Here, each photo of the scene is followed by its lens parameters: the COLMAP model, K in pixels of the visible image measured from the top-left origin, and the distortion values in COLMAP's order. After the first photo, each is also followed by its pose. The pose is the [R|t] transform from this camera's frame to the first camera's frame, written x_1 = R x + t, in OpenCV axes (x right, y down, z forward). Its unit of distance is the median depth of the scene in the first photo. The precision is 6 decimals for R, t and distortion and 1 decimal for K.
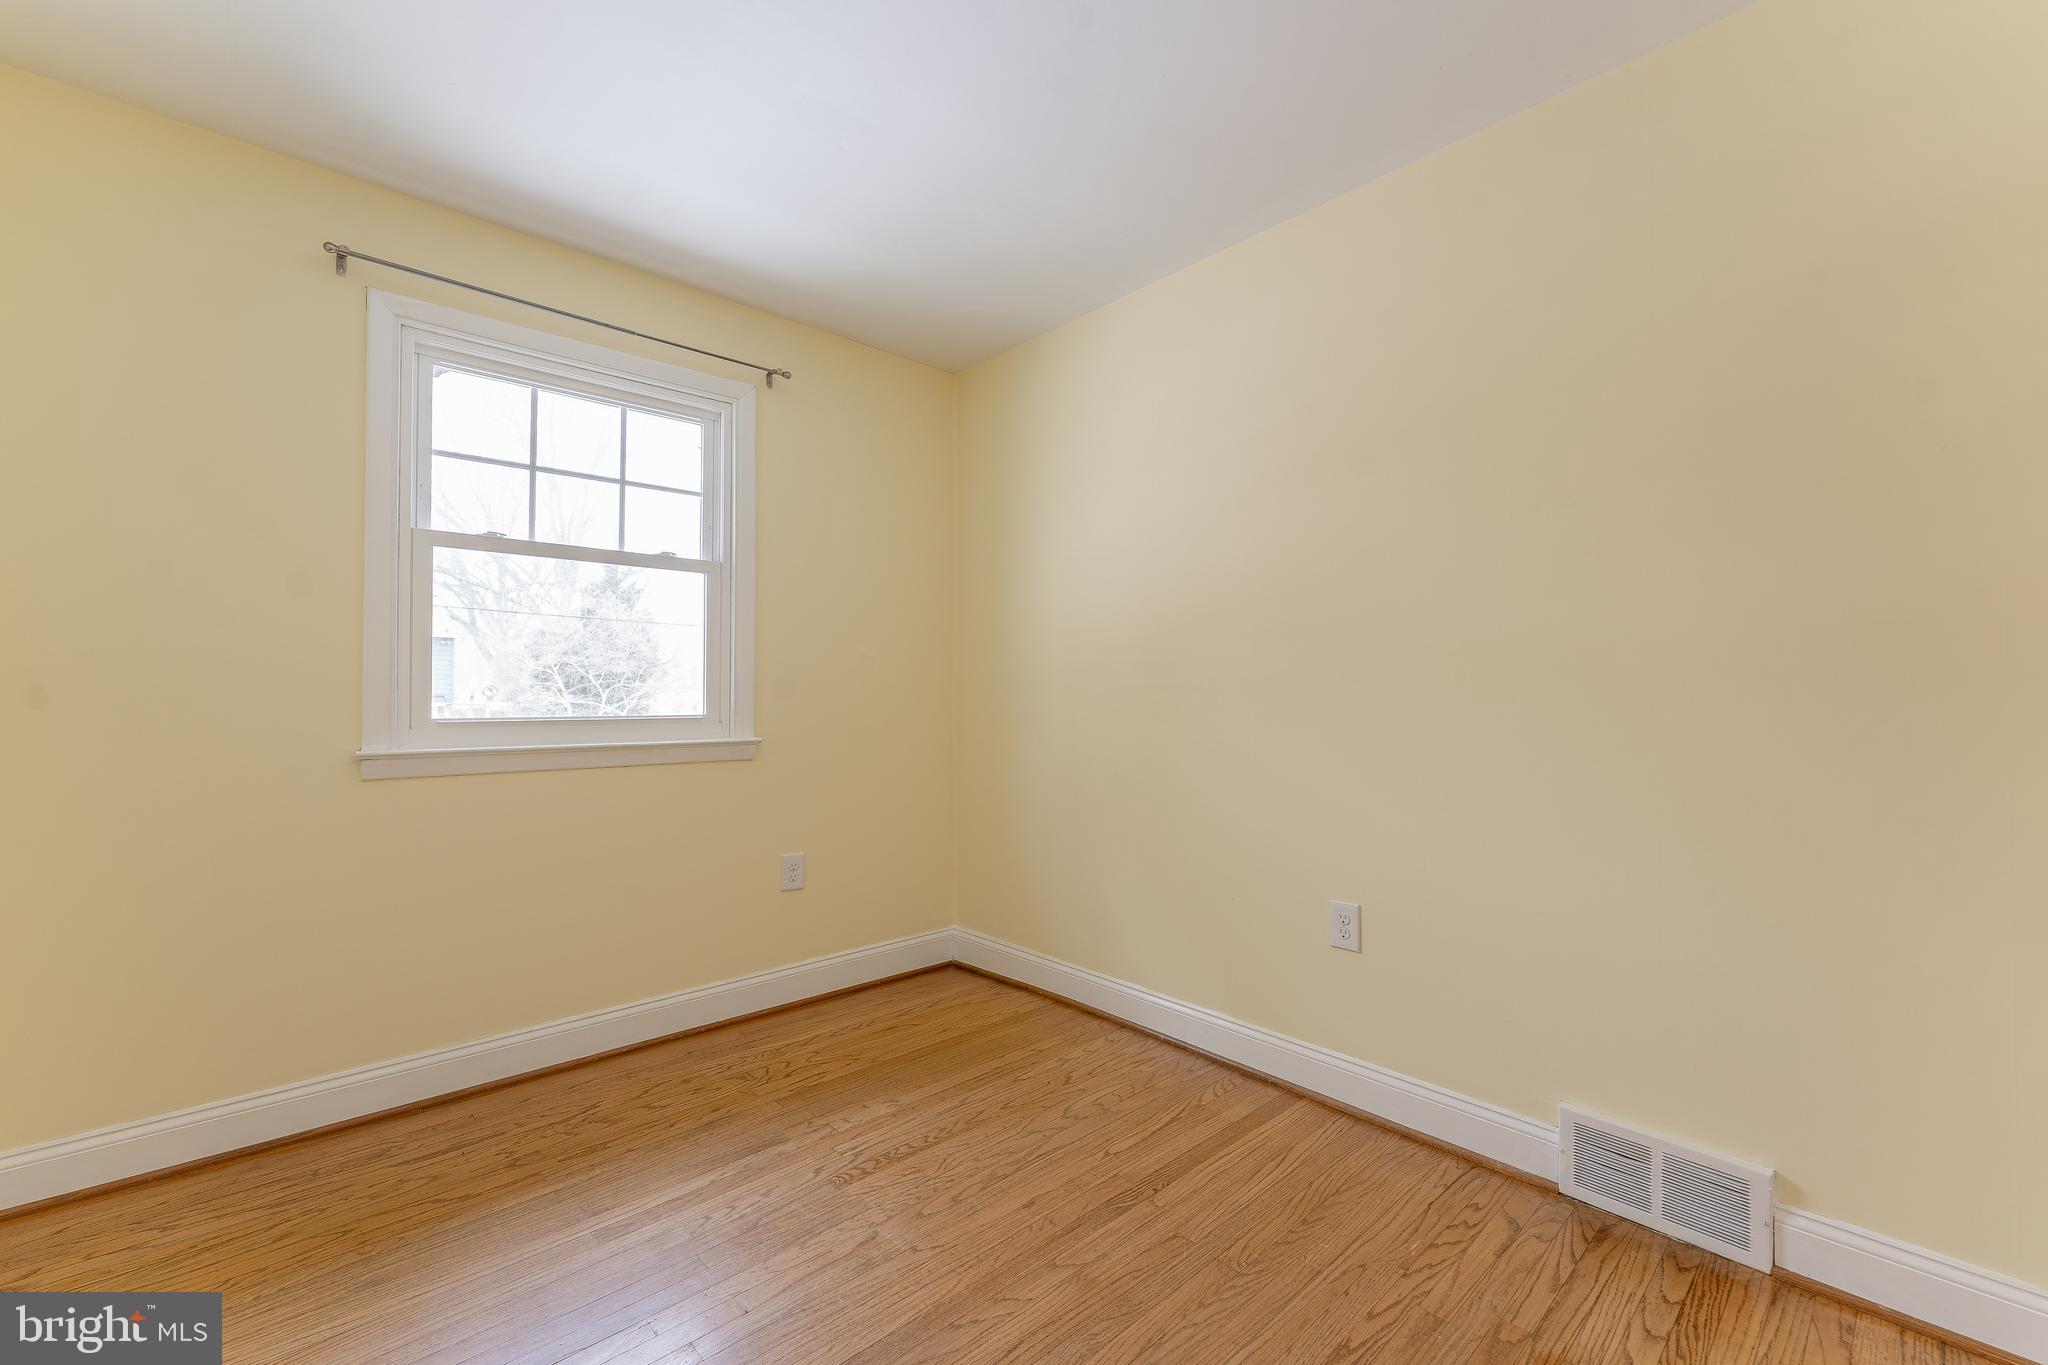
lens RADIAL K [[838.5, 0, 1000.2], [0, 838.5, 680.1], [0, 0, 1]] dist [0.001102, 0.000133]
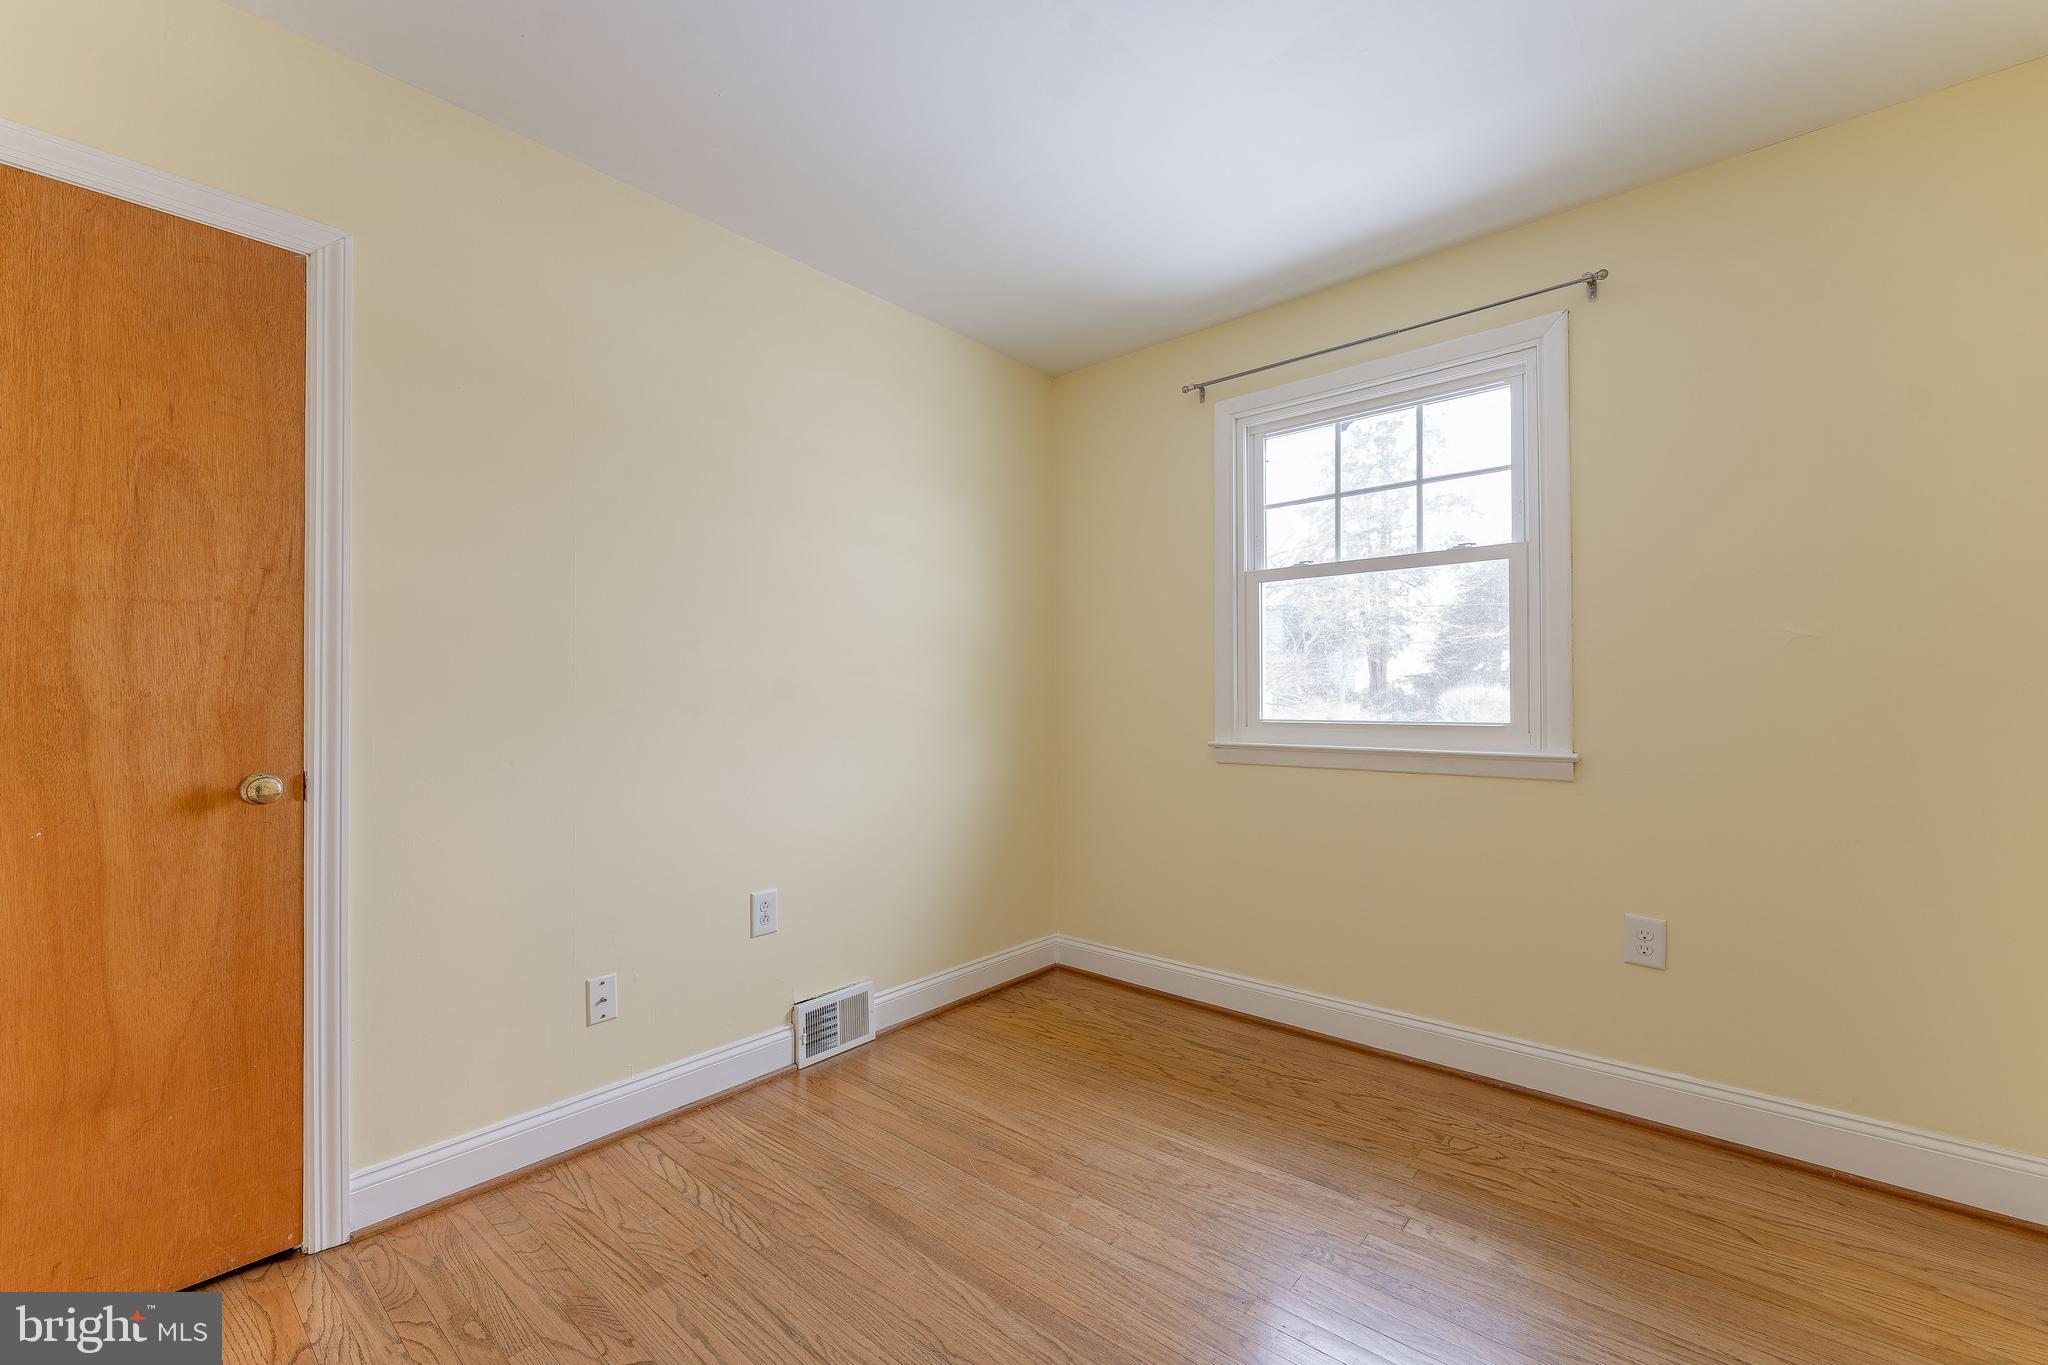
lens RADIAL K [[835.0, 0, 1028.5], [0, 835.0, 688.8], [0, 0, 1]] dist [0.001398, -0.000817]
pose [[0.133030, -0.012727, -0.991030, 0.492581], [0.020965, 0.999730, -0.010024, 0.005236], [0.990890, -0.019443, 0.133261, 0.454389]]
